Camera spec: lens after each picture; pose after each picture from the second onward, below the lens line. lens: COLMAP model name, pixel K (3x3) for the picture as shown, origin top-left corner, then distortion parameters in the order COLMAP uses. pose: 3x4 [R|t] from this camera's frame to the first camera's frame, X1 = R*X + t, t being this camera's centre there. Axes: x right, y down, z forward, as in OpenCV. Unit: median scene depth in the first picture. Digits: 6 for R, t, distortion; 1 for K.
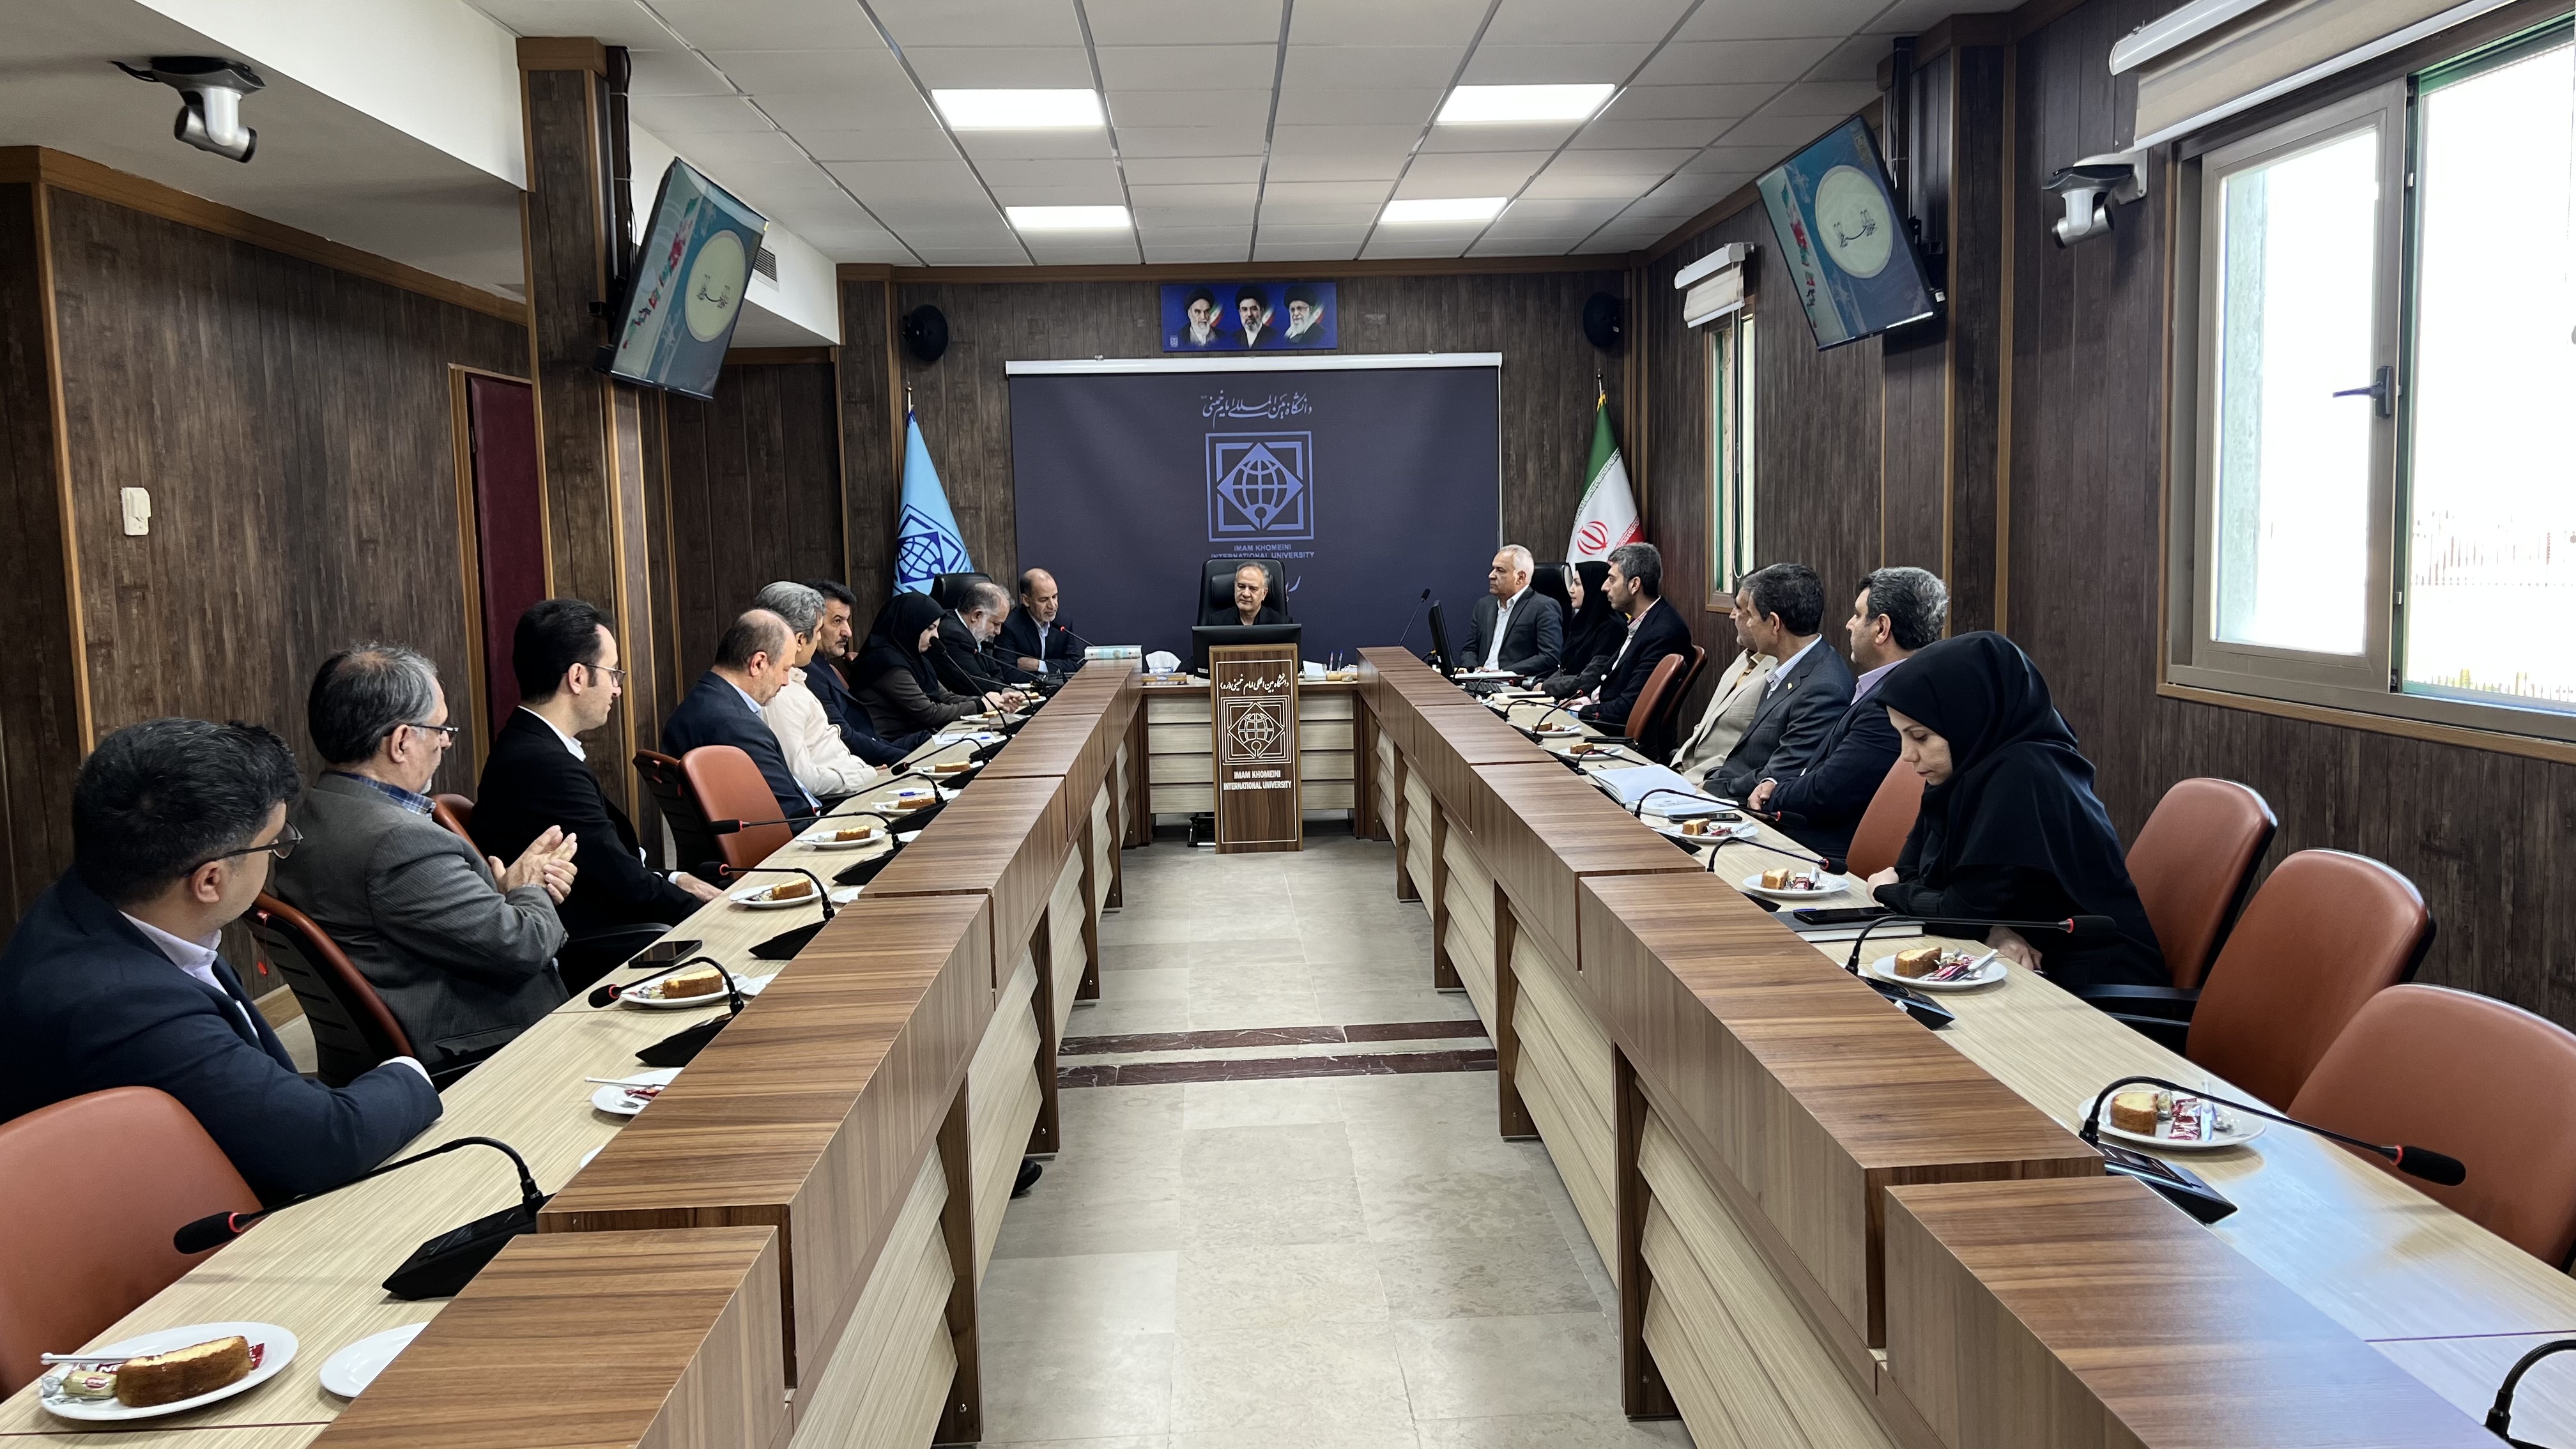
lens RADIAL K [[1837.5, 0, 1313.7], [0, 1837.5, 750.1], [0, 0, 1]] dist [0.068064, -0.024179]
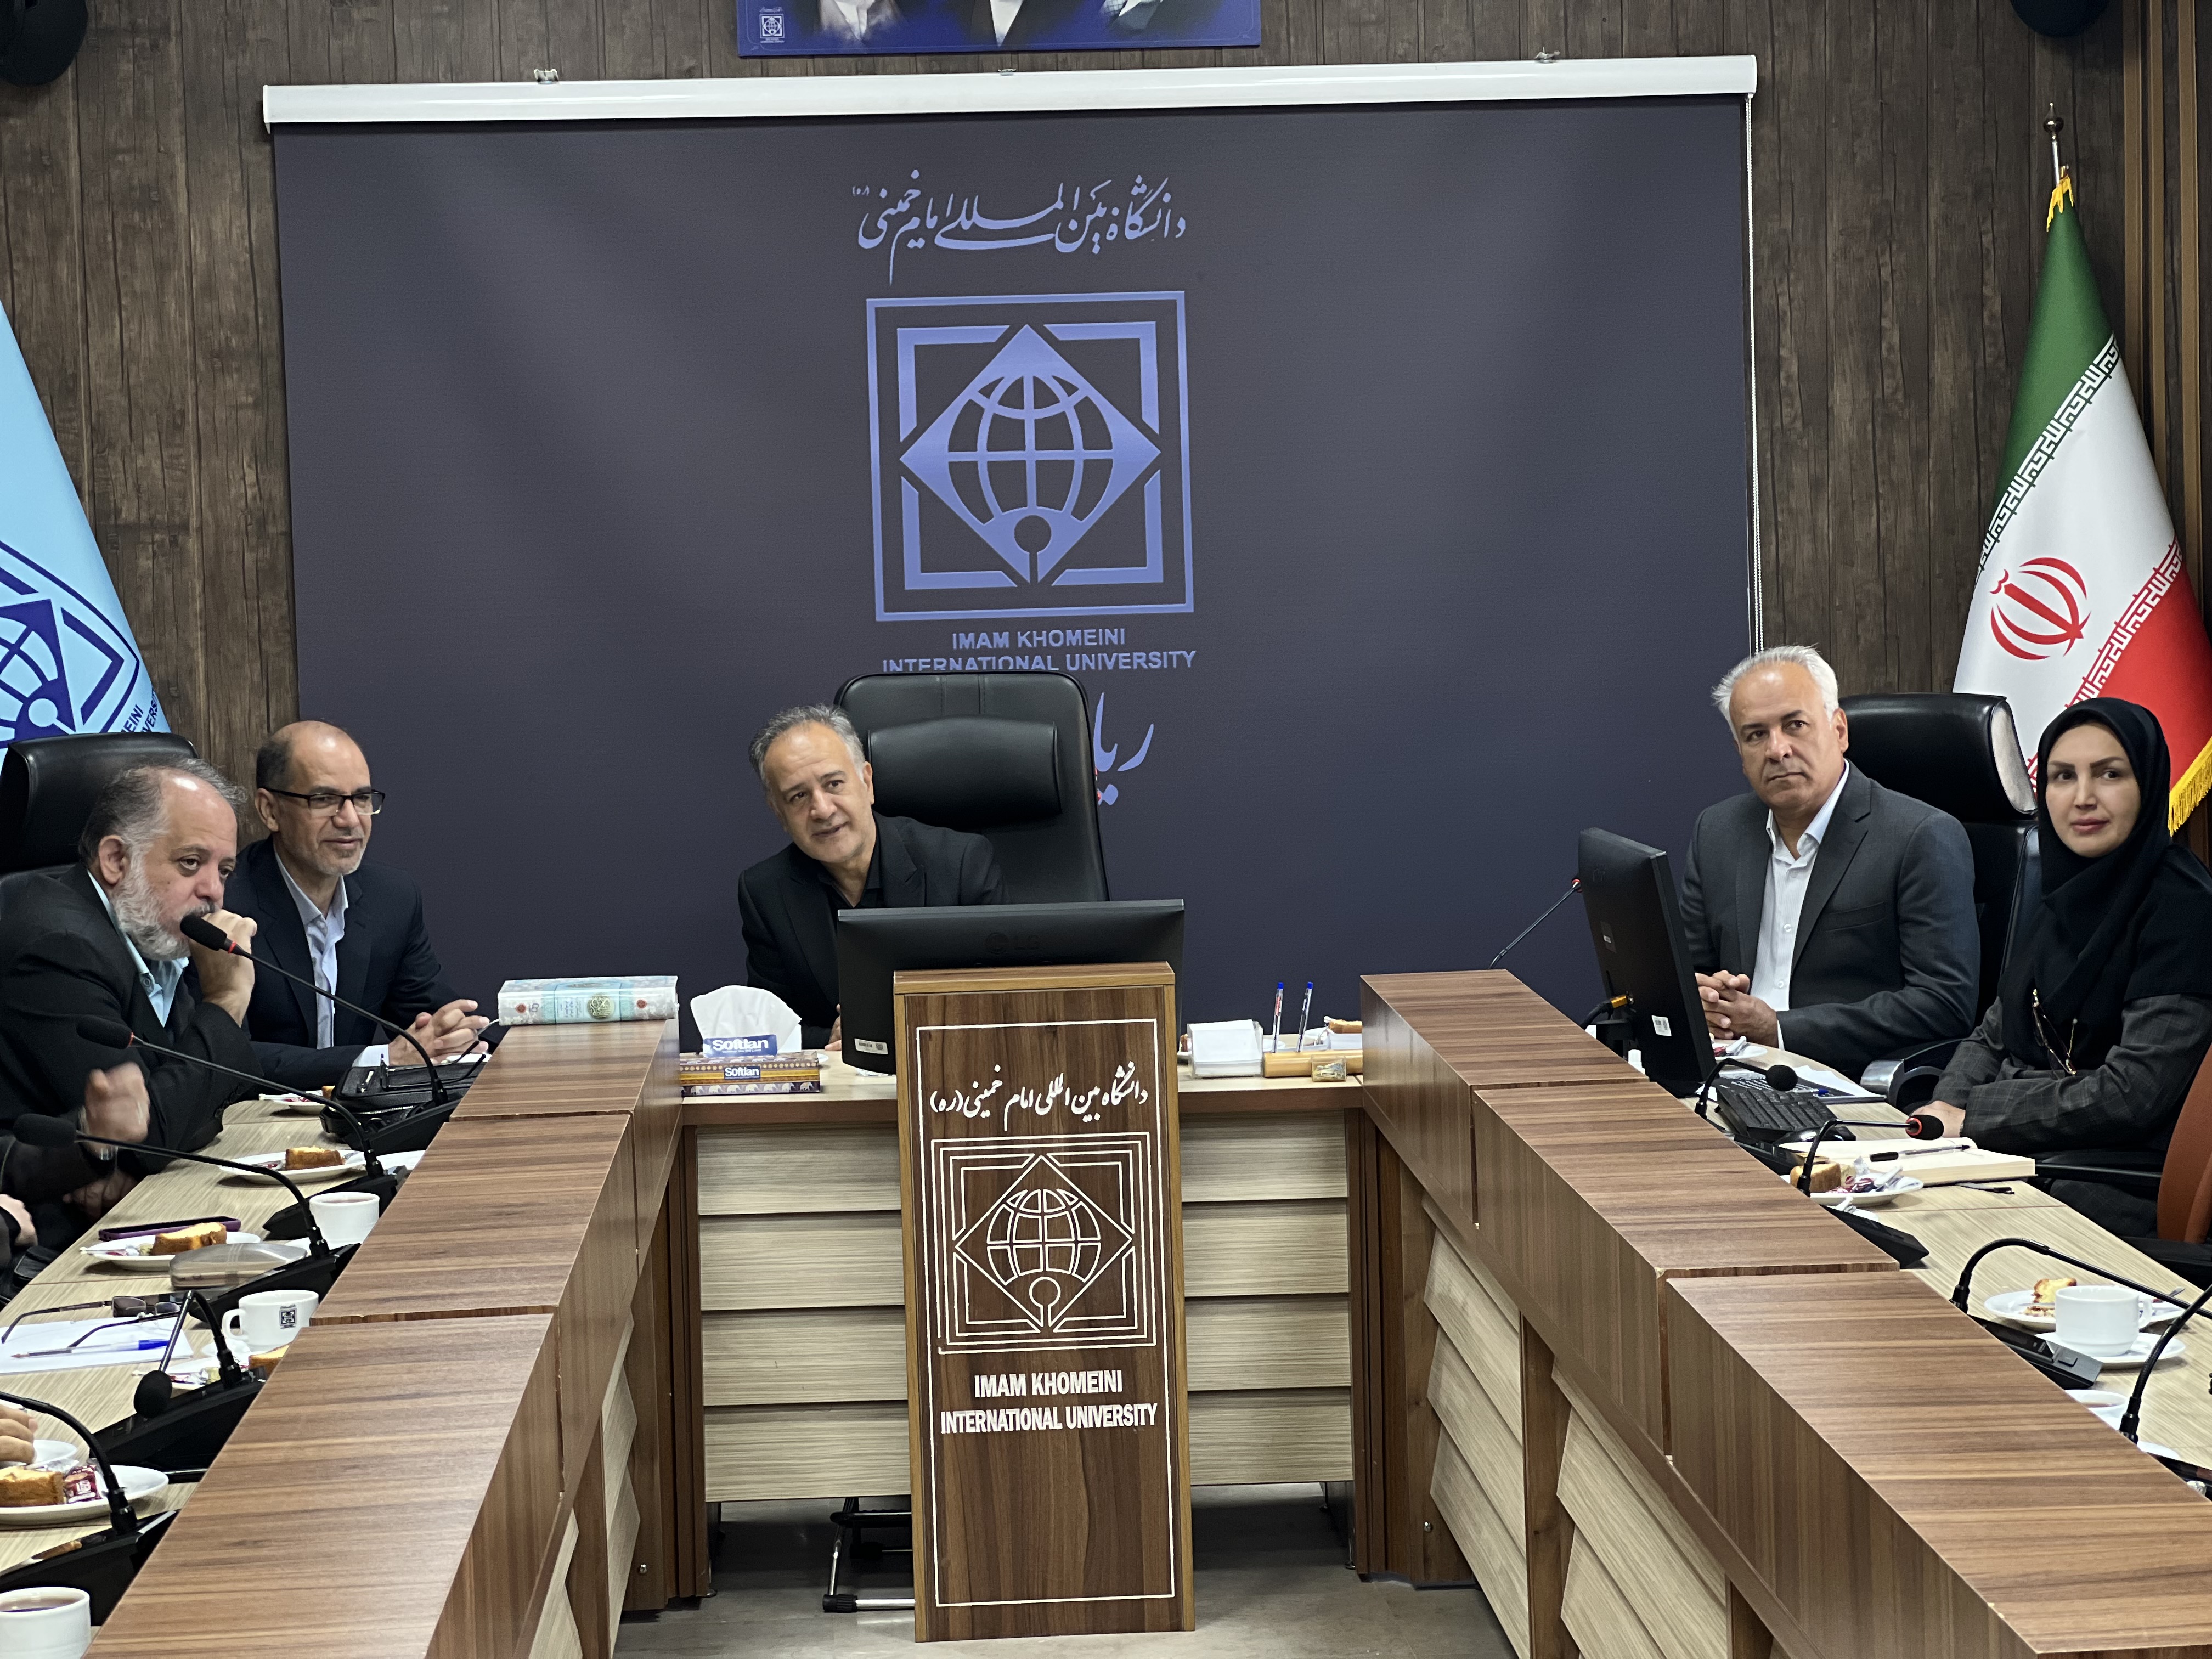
lens RADIAL K [[4777.4, 0, 1124.4], [0, 4777.4, 825.0], [0, 0, 1]] dist [0.123752, 0.000000]
pose [[0.999977, -0.004469, 0.005169, -0.017338], [0.004754, 0.998393, -0.056470, -0.028696], [-0.004909, 0.056493, 0.998391, 0.144981]]
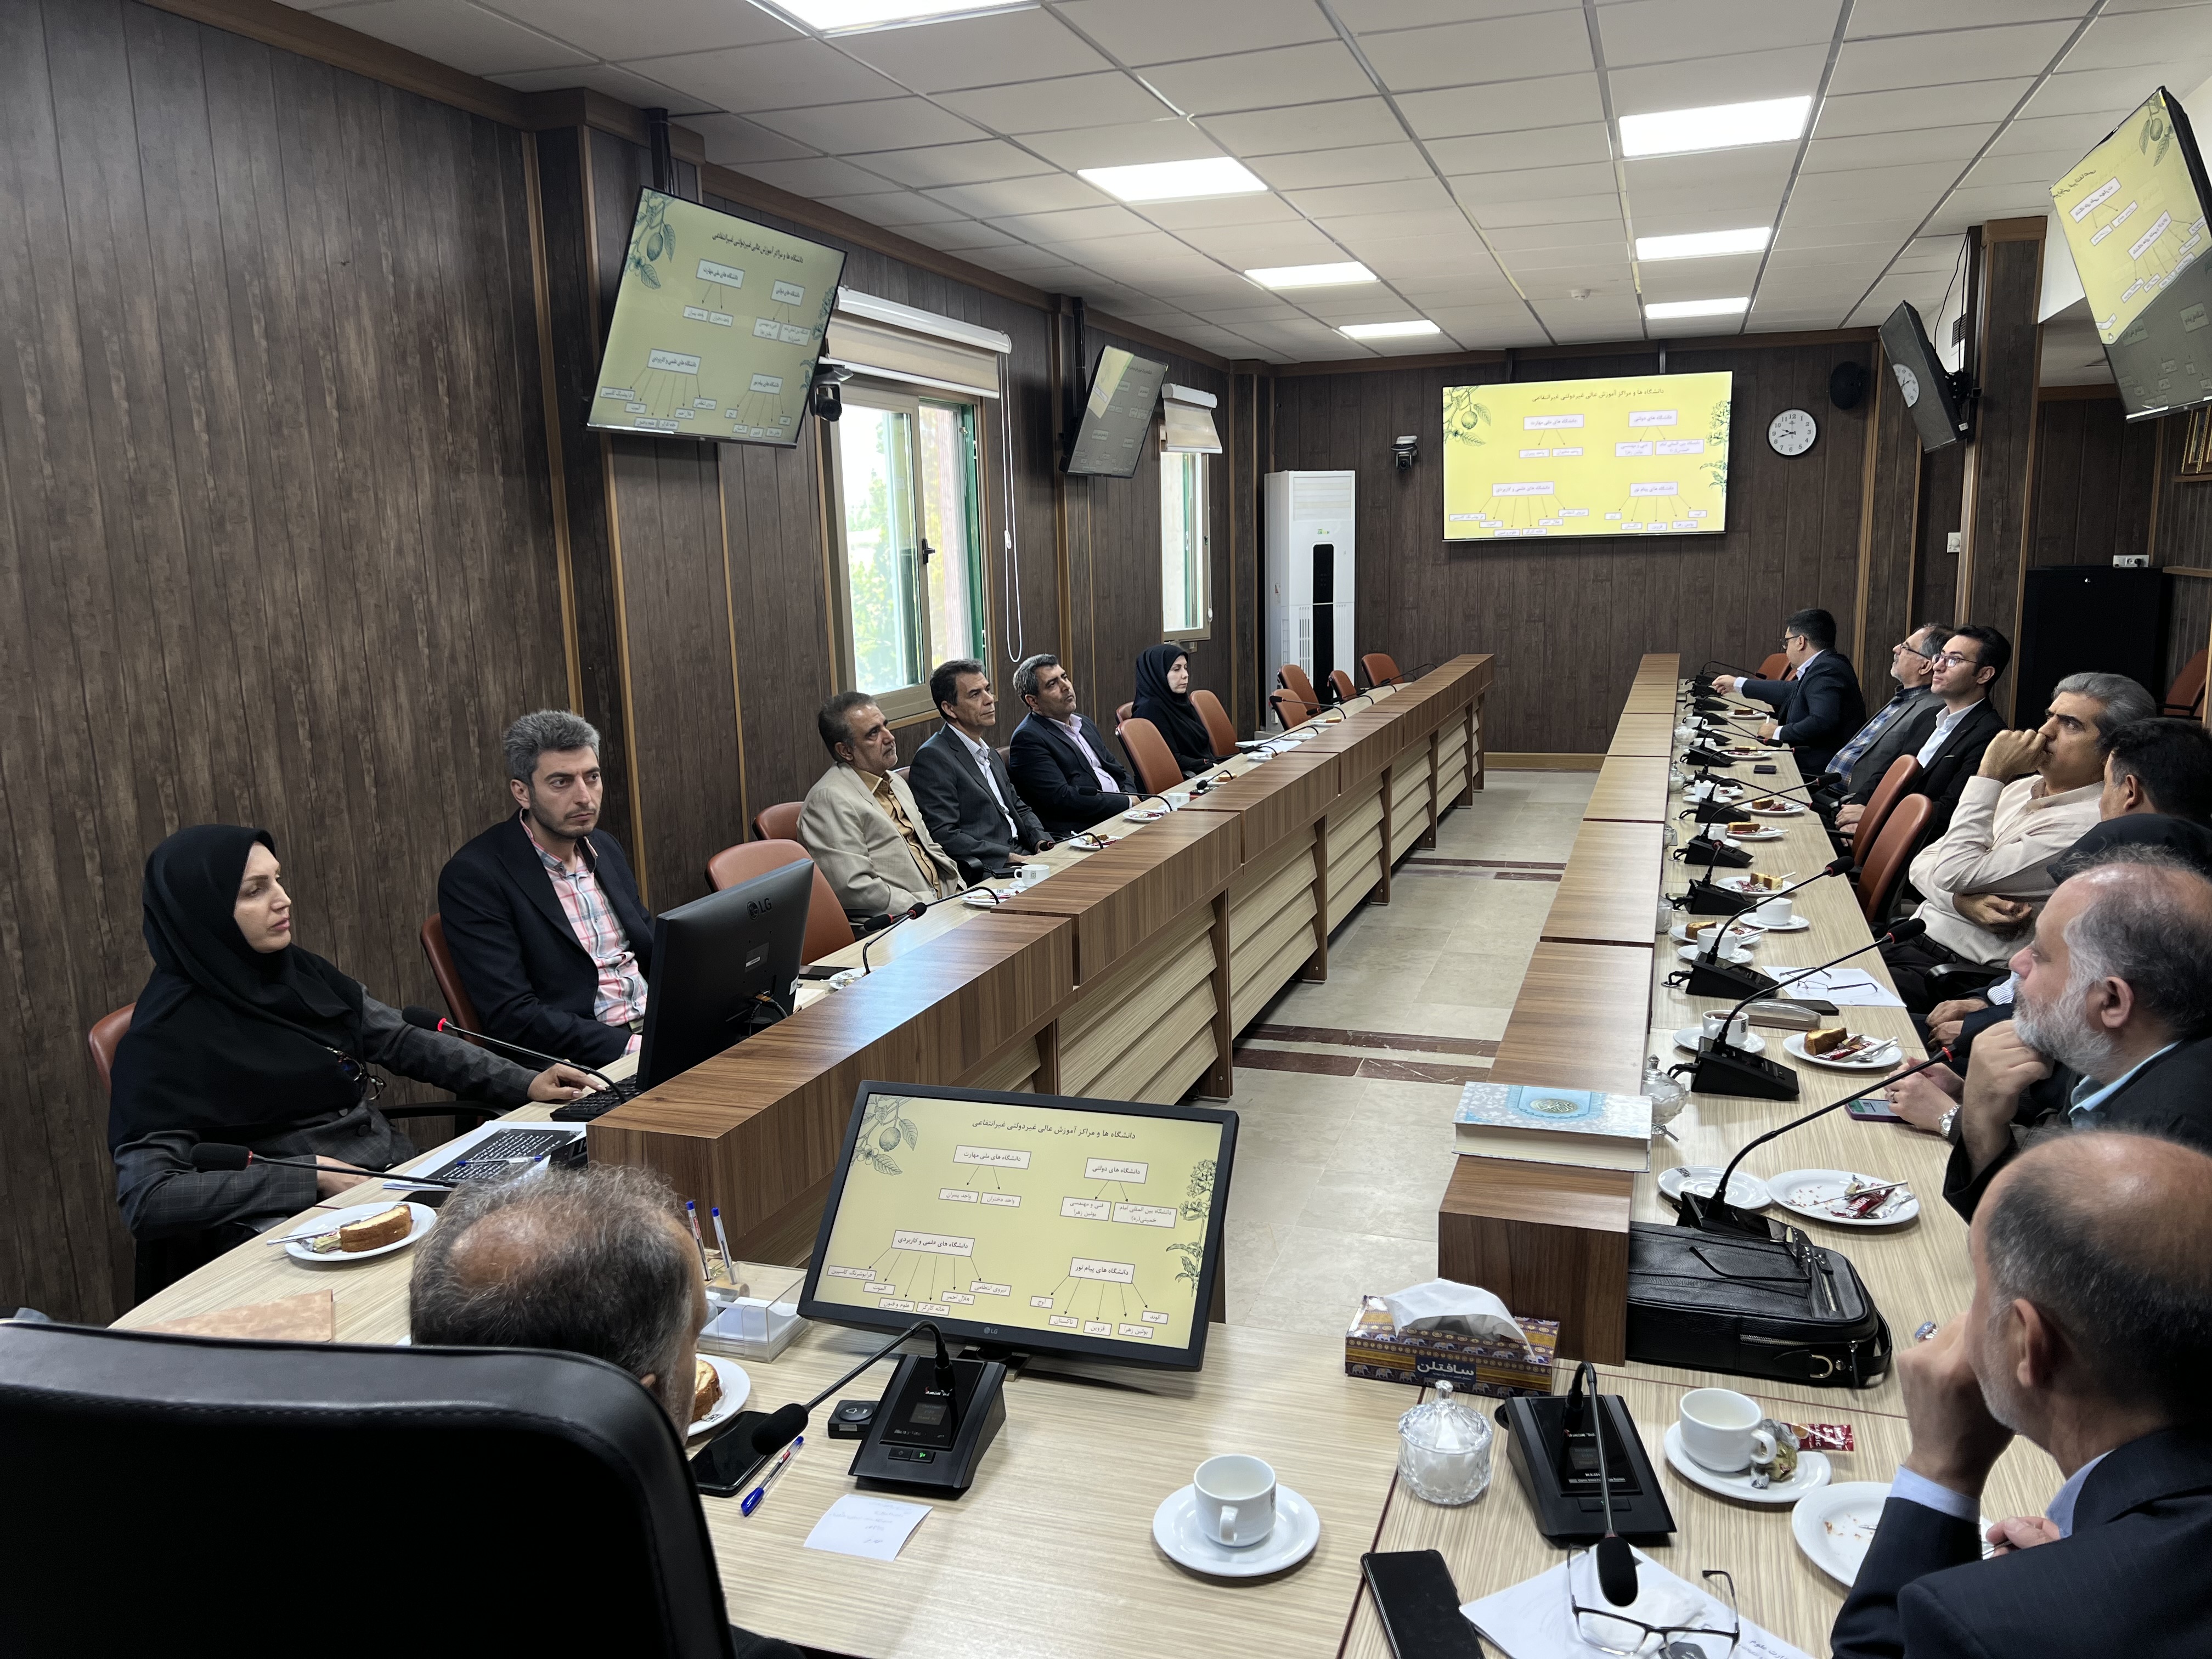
lens RADIAL K [[1664.3, 0, 1104.9], [0, 1664.3, 832.7], [0, 0, 1]] dist [0.001774, 0.000071]
pose [[-0.925929, -0.013650, 0.377452, -0.223437], [0.098059, 0.956391, 0.275136, -0.279906], [-0.364747, 0.291769, -0.884212, 1.944821]]
